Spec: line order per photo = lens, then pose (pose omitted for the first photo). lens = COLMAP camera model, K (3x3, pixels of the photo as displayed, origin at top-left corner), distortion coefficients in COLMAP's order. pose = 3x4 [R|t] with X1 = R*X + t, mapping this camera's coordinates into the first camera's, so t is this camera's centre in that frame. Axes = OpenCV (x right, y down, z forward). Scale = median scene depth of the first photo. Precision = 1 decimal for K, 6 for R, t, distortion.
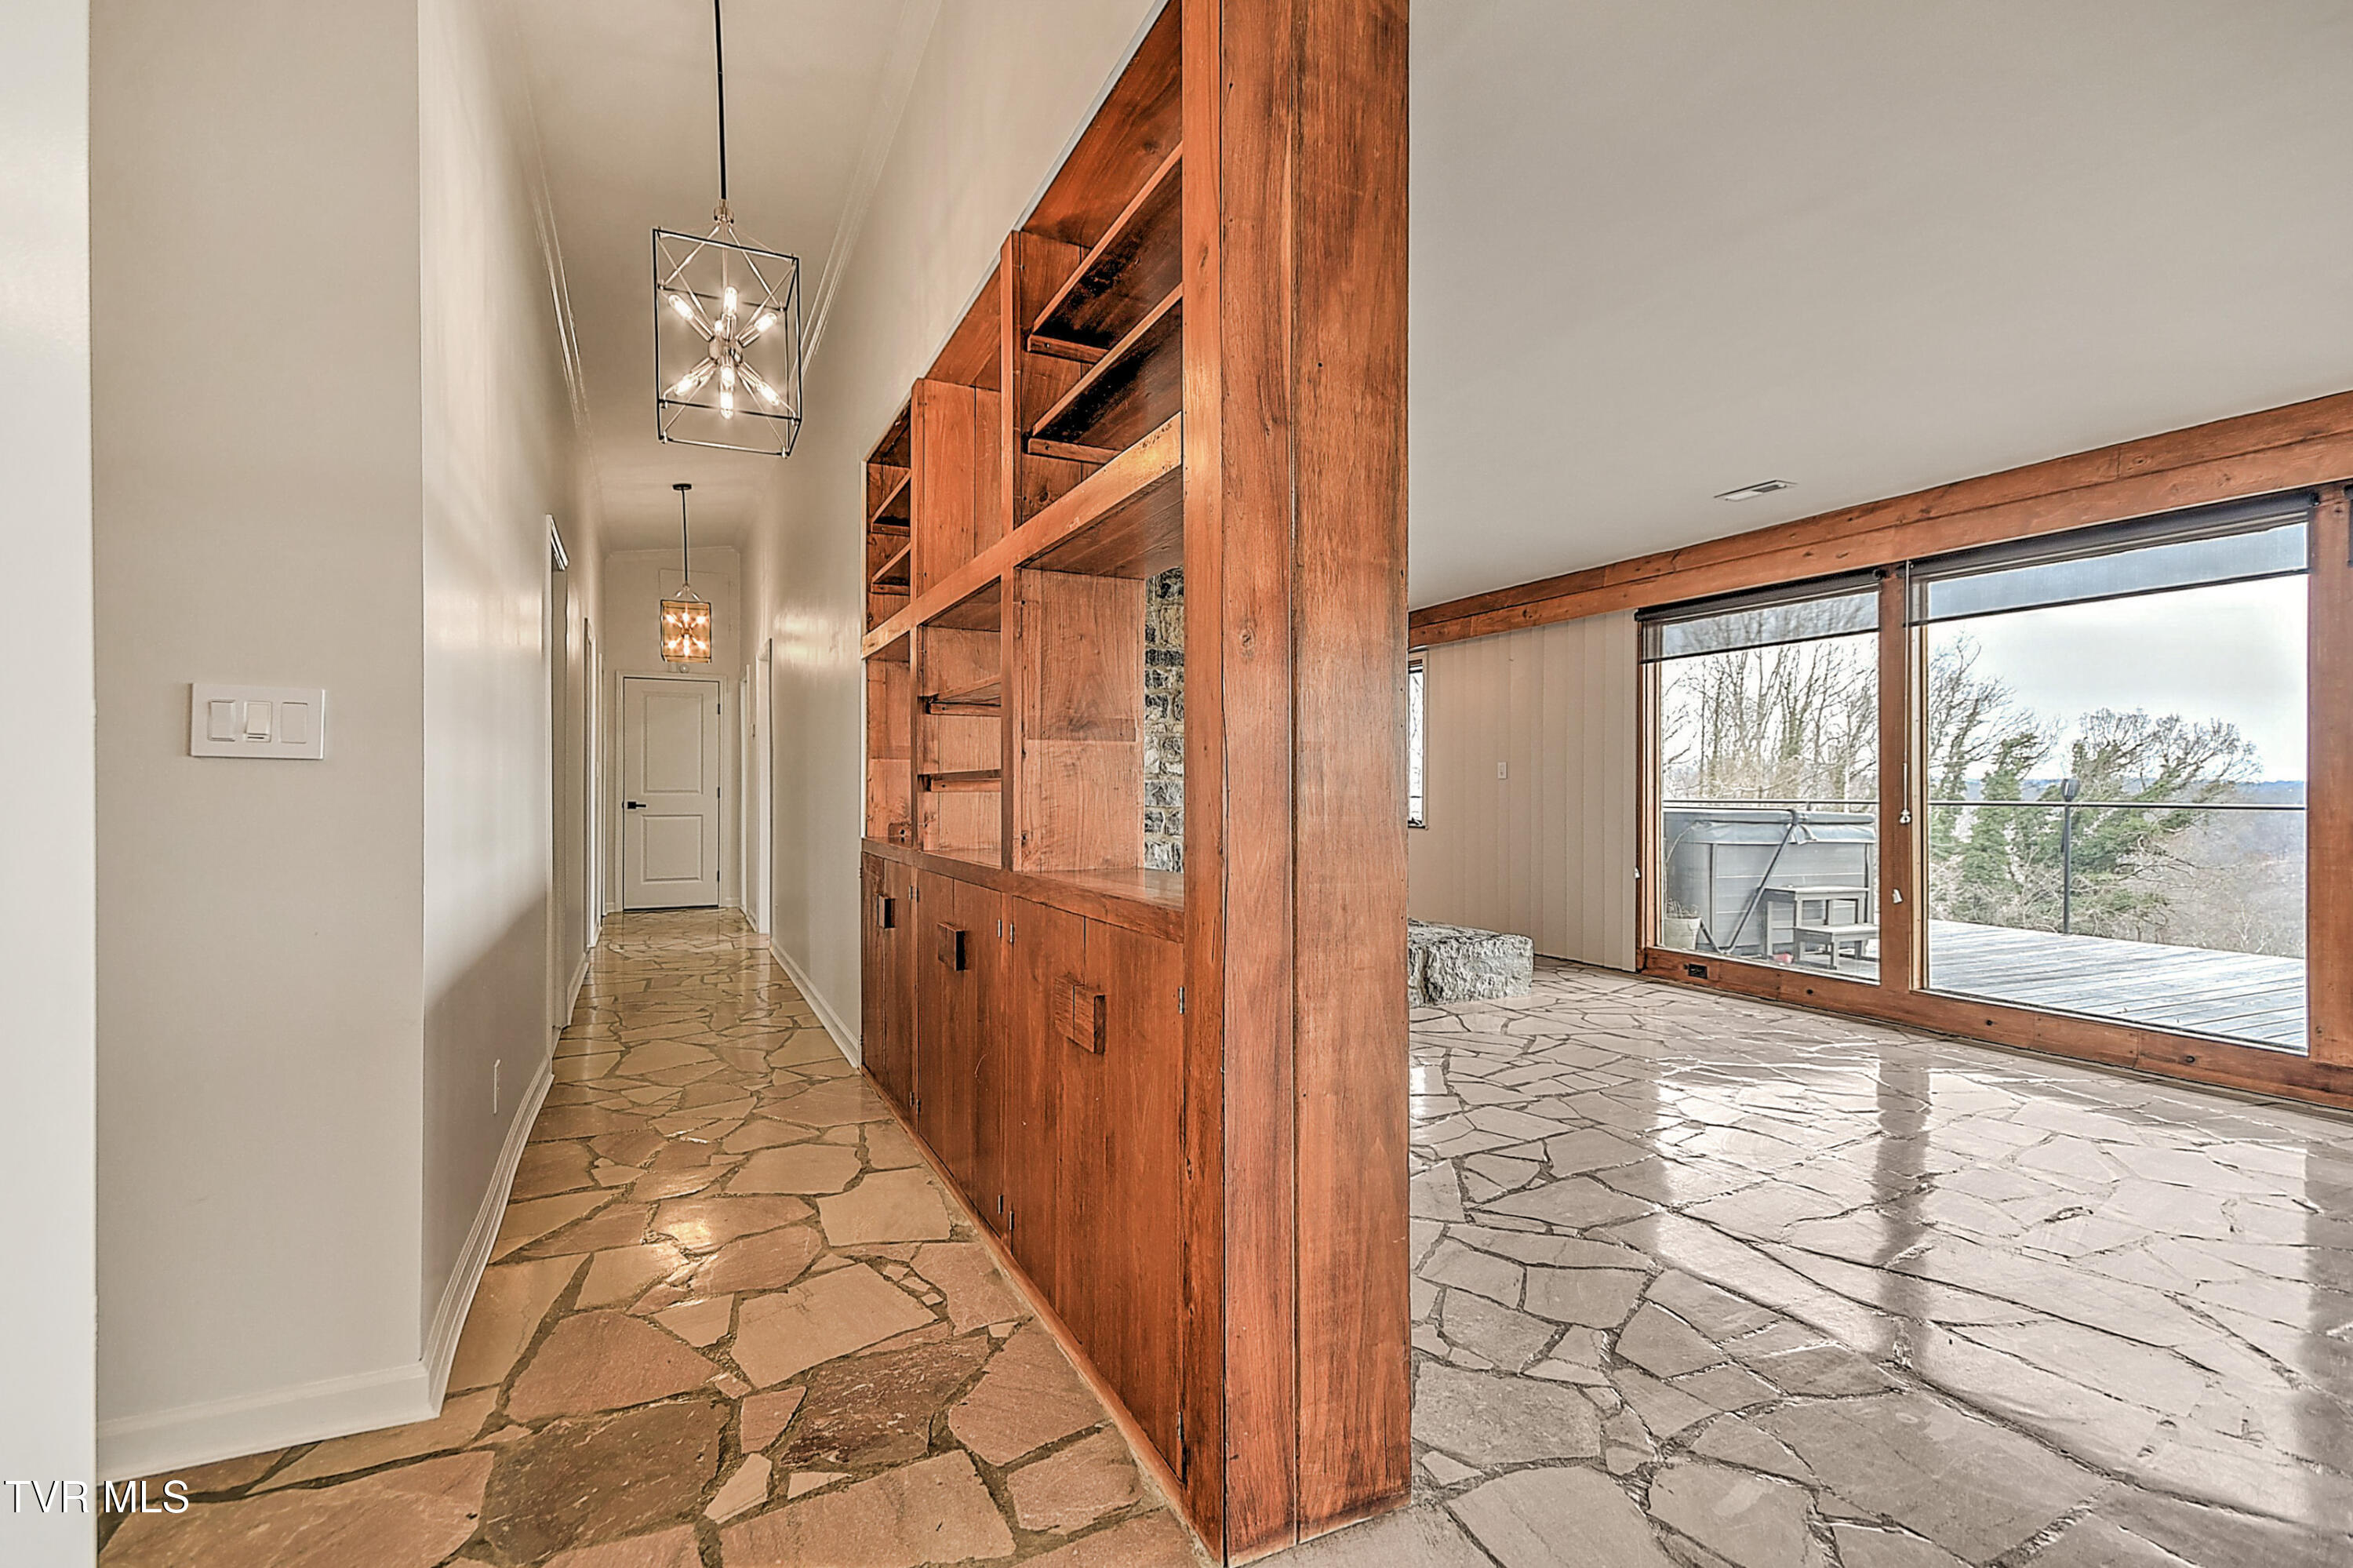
lens RADIAL K [[1071.8, 0, 1176.5], [0, 1071.8, 784.0], [0, 0, 1]] dist [0.025294, 0.000063]
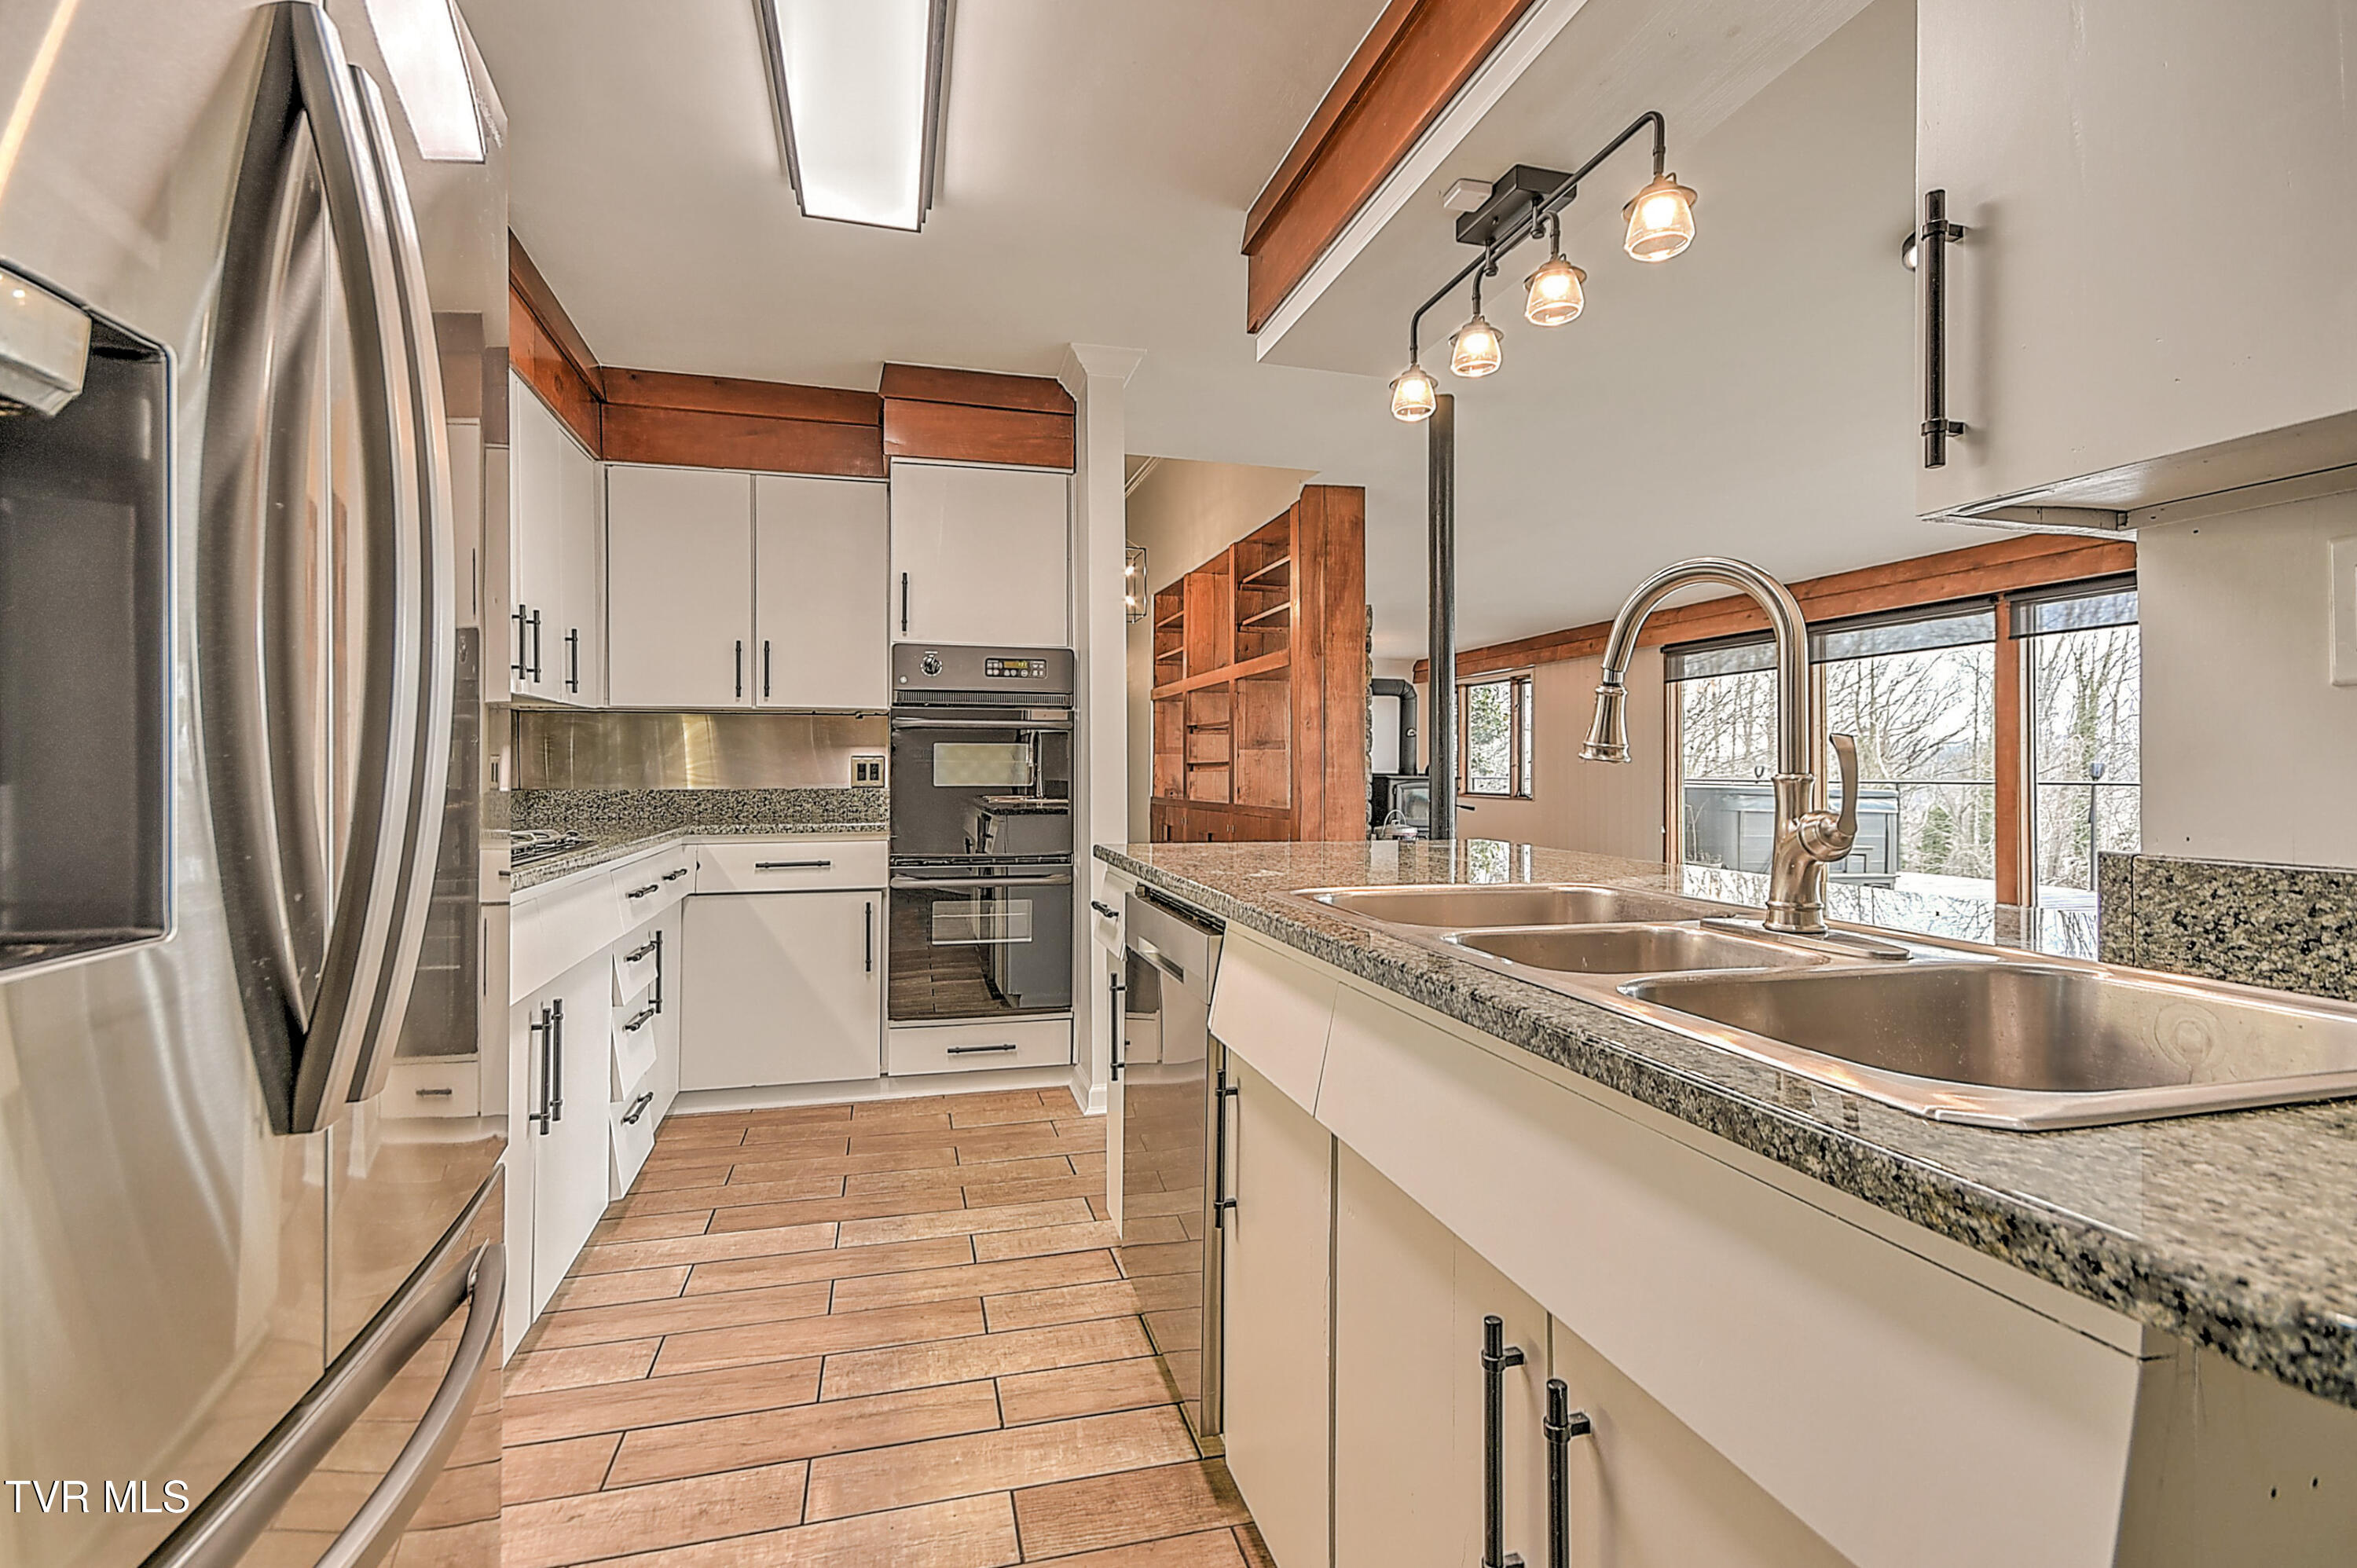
lens RADIAL K [[1099.8, 0, 1185.0], [0, 1099.8, 771.6], [0, 0, 1]] dist [0.020095, -0.000468]
pose [[0.982917, -0.000697, -0.184051, 0.169039], [0.001406, 0.999992, 0.003723, -0.001105], [0.184047, -0.003918, 0.982910, -1.264420]]
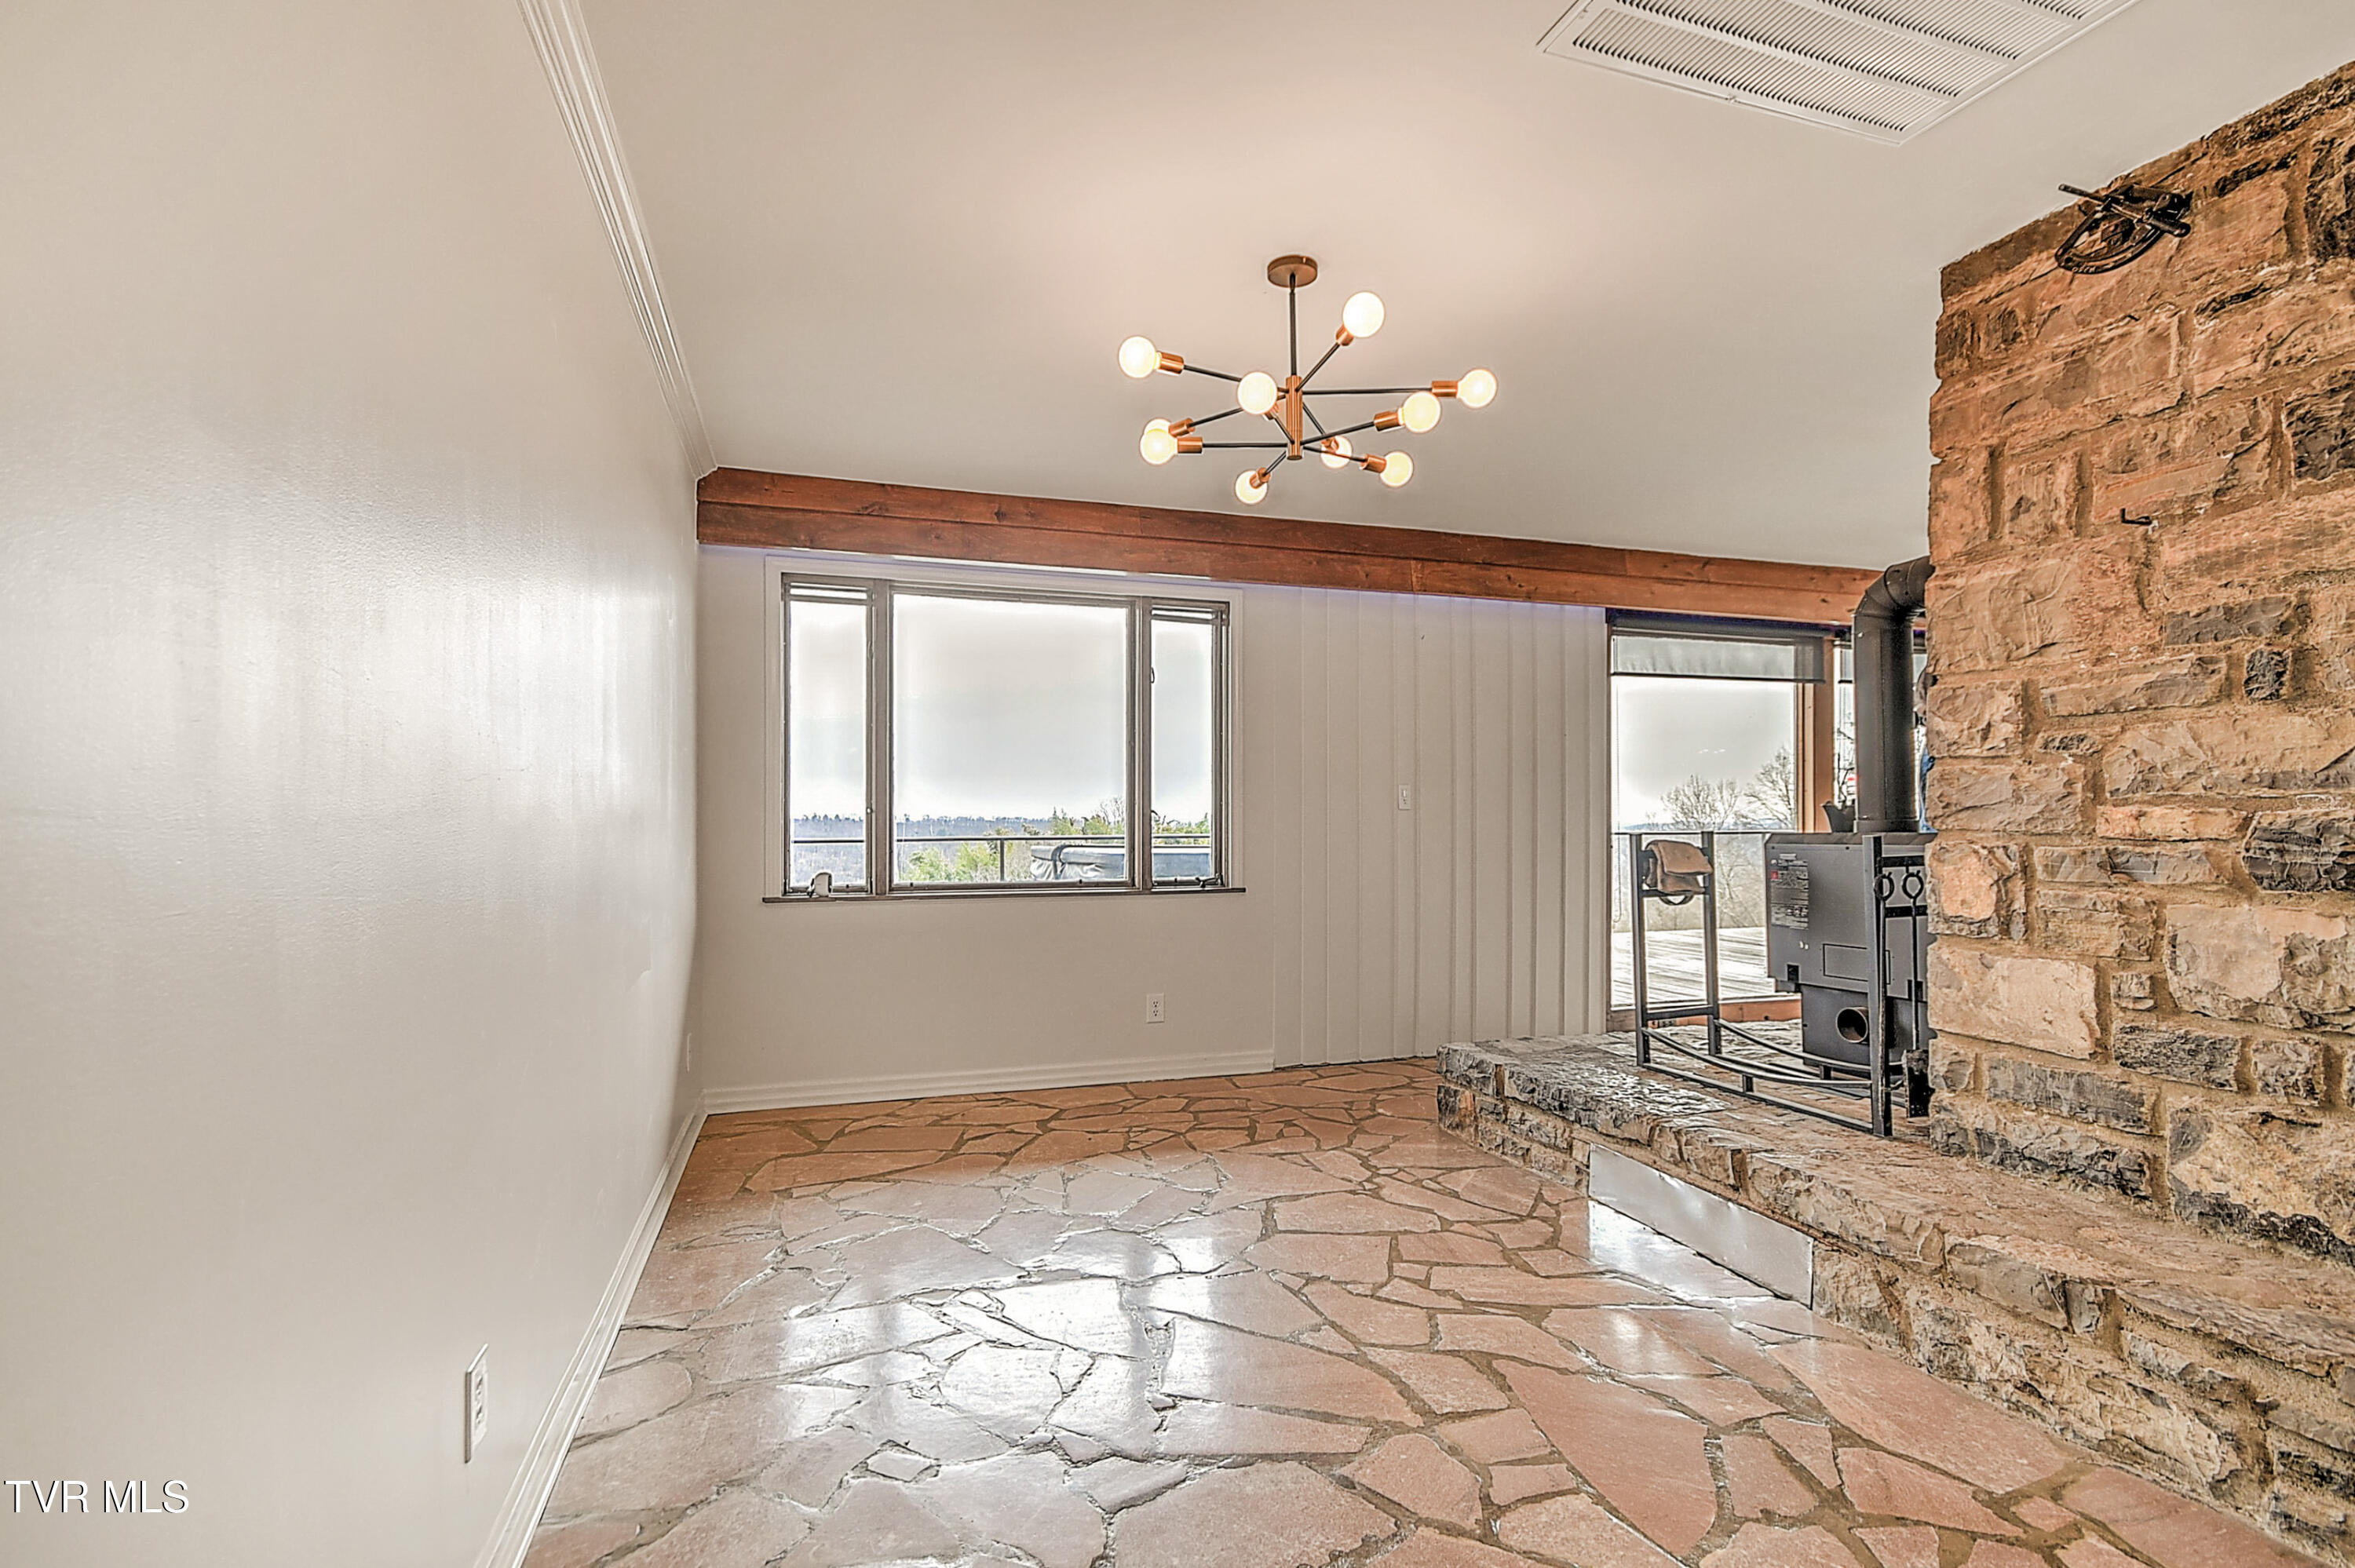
lens RADIAL K [[1088.2, 0, 1177.5], [0, 1088.2, 784.0], [0, 0, 1]] dist [0.026928, -0.011788]
pose [[0.128711, 0.028313, 0.991278, -1.053529], [-0.000956, 0.999595, -0.028426, -0.002875], [-0.991682, 0.002712, 0.128686, 2.803927]]
